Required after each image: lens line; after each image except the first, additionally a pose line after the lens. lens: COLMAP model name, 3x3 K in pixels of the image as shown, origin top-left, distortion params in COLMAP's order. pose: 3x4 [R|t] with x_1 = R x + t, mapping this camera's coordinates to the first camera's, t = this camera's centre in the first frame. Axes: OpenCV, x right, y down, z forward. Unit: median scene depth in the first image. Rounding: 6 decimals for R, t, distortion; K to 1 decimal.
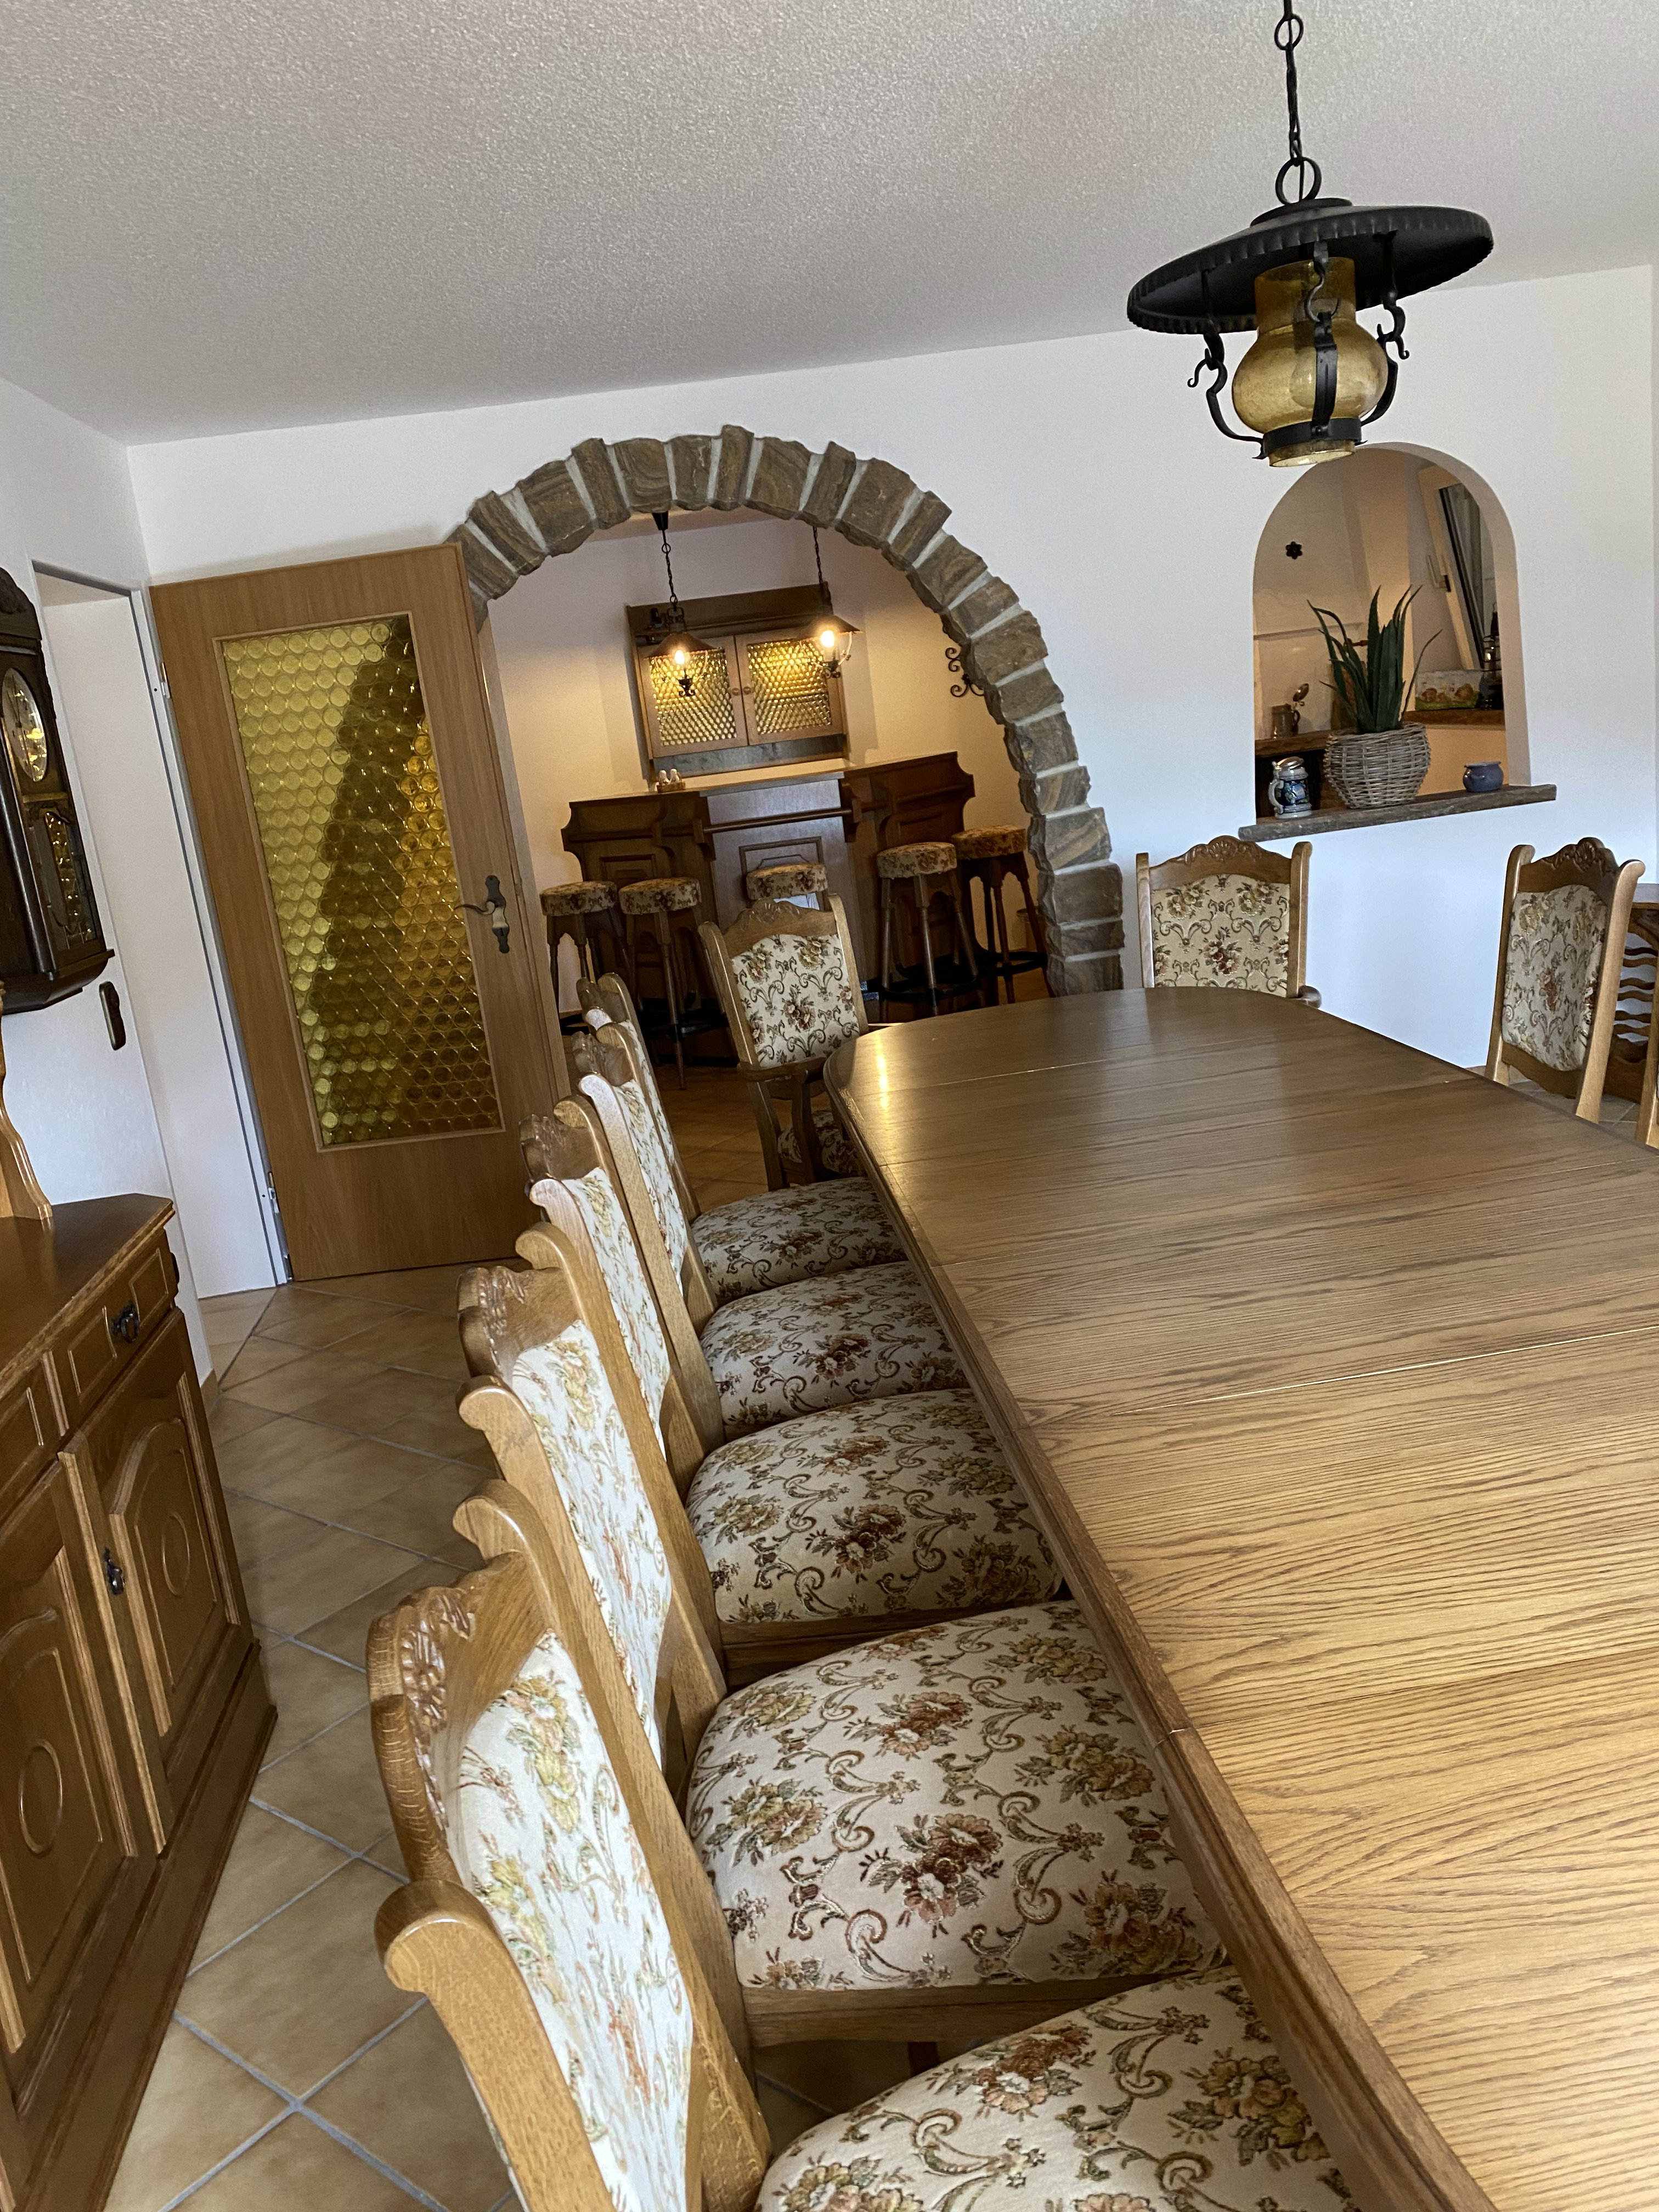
lens RADIAL K [[1693.8, 0, 829.7], [0, 1693.8, 1106.3], [0, 0, 1]] dist [-0.005918, 0.009367]
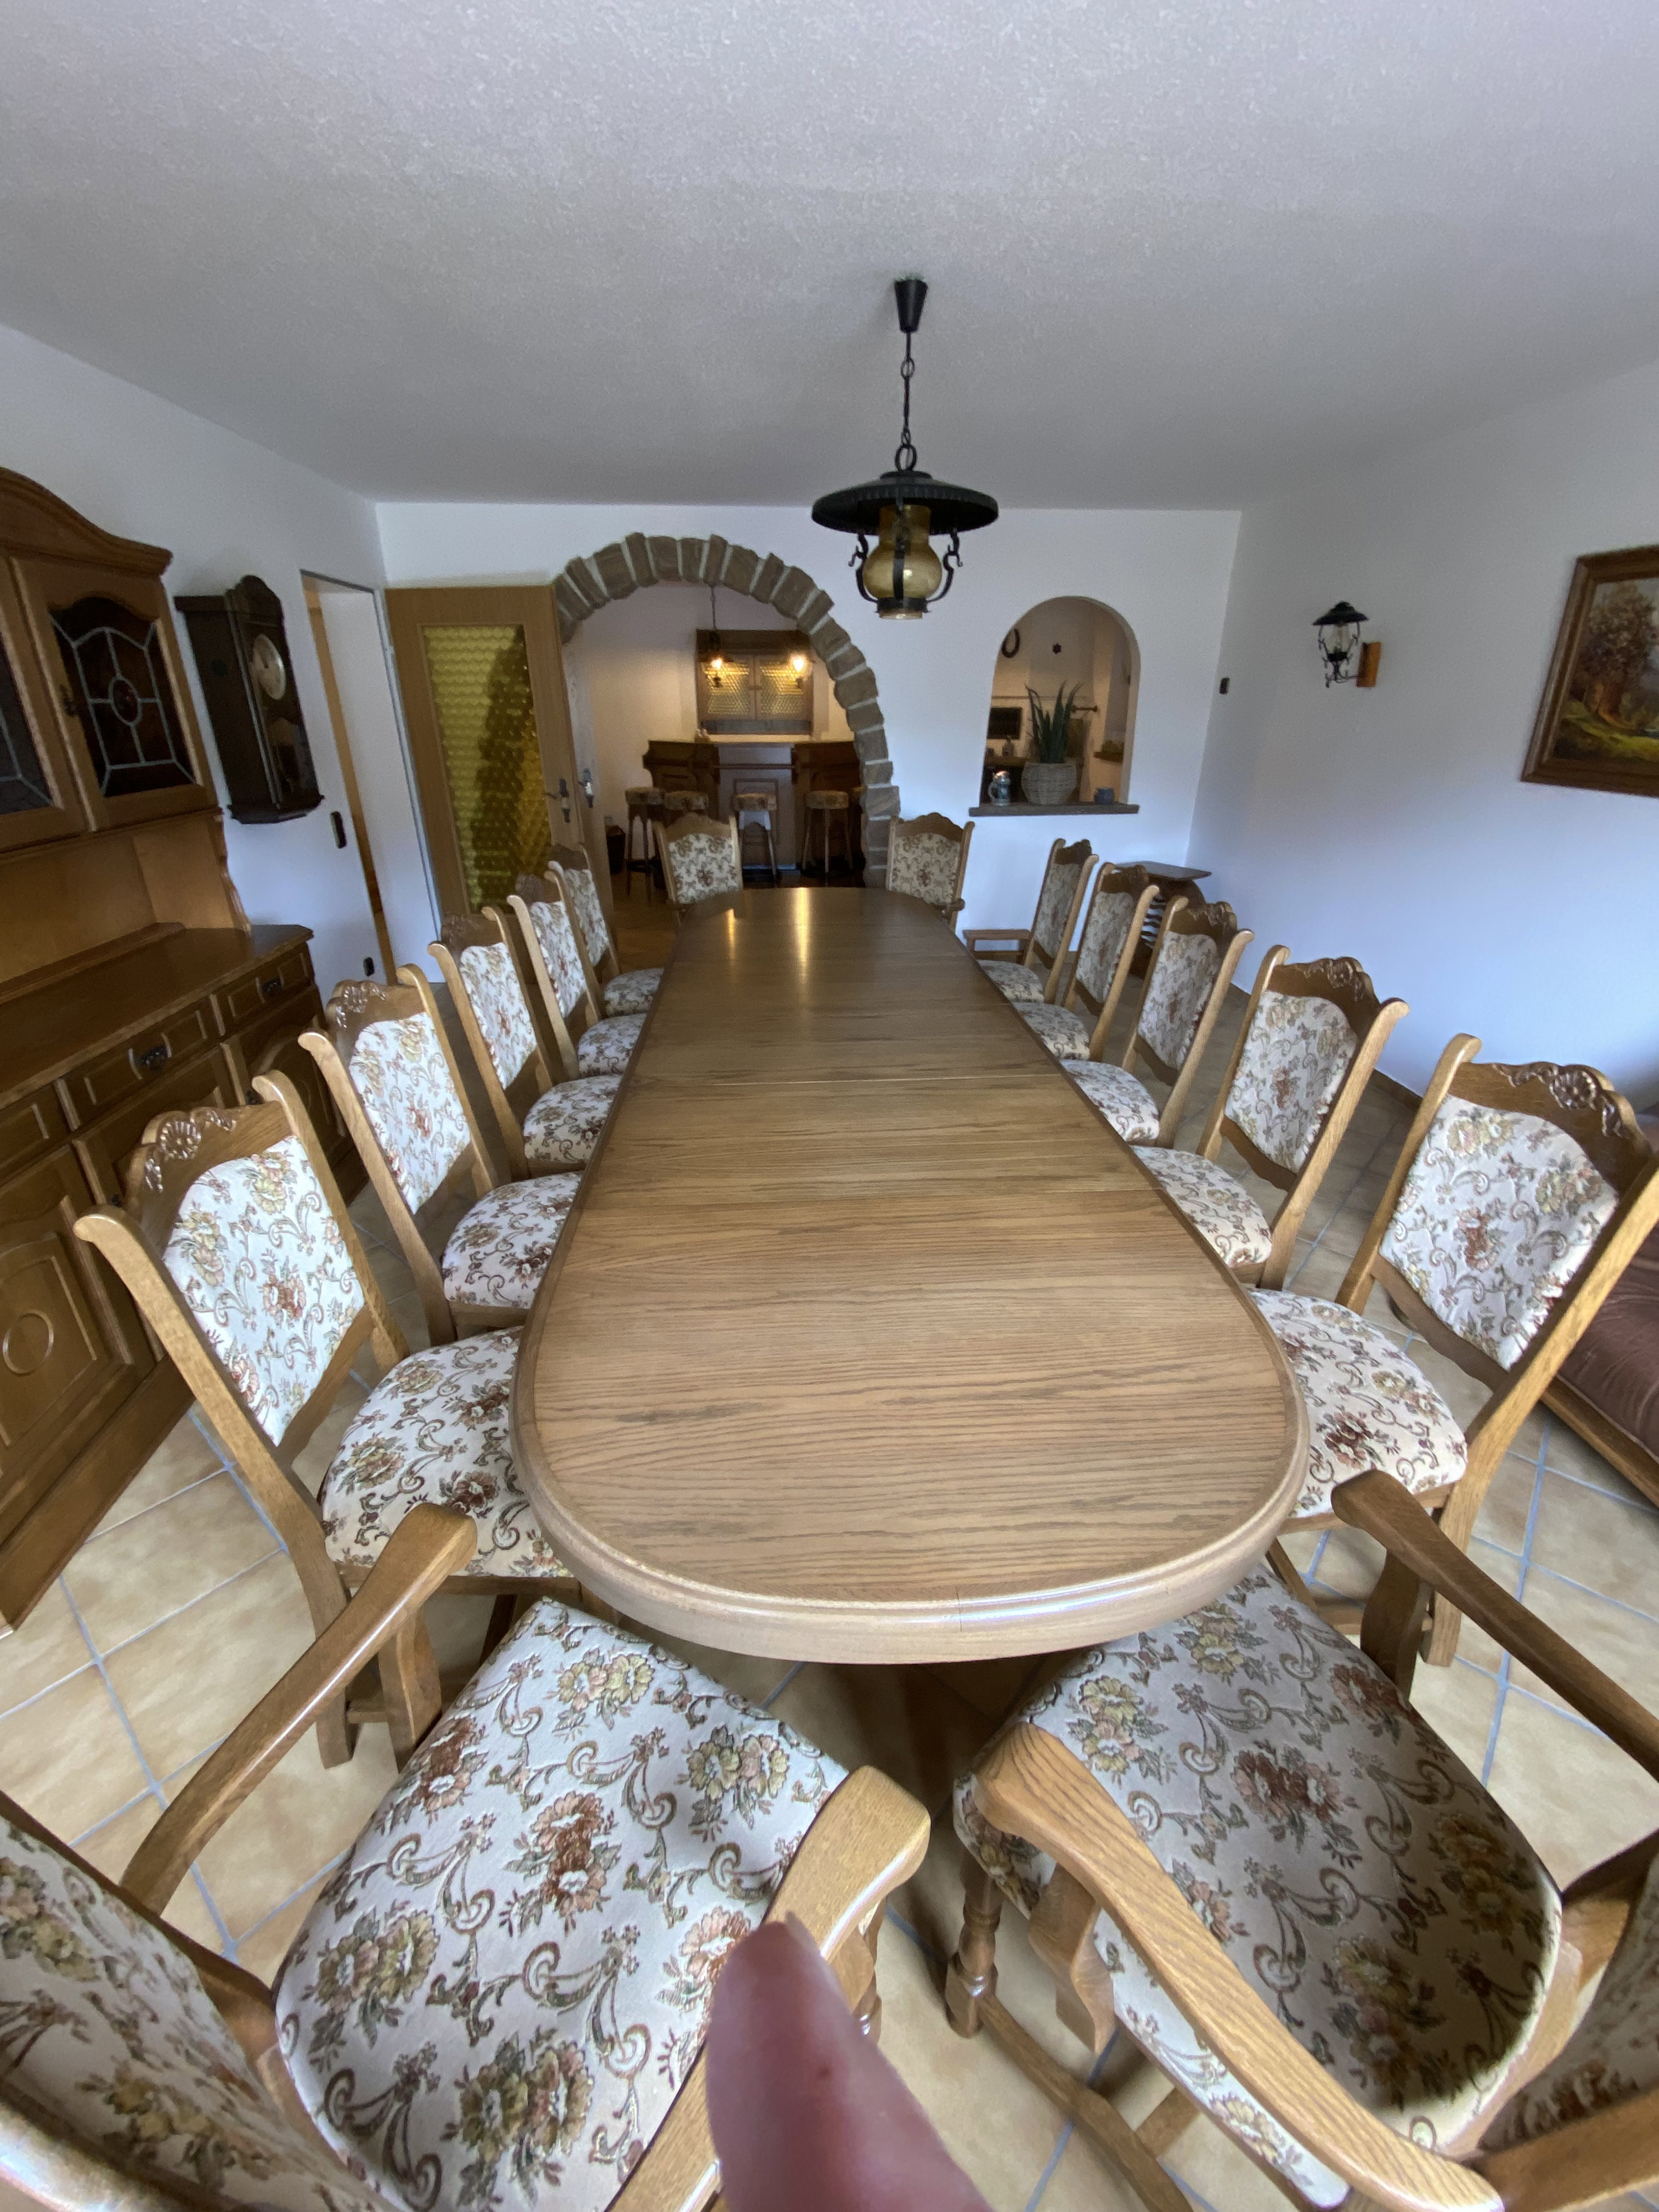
lens RADIAL K [[917.7, 0, 830.8], [0, 917.7, 1101.0], [0, 0, 1]] dist [0.008018, -0.004981]
pose [[0.991187, 0.132225, 0.008096, 0.135040], [-0.131452, 0.974146, 0.183741, -0.015947], [0.016408, -0.183186, 0.982941, -0.060244]]
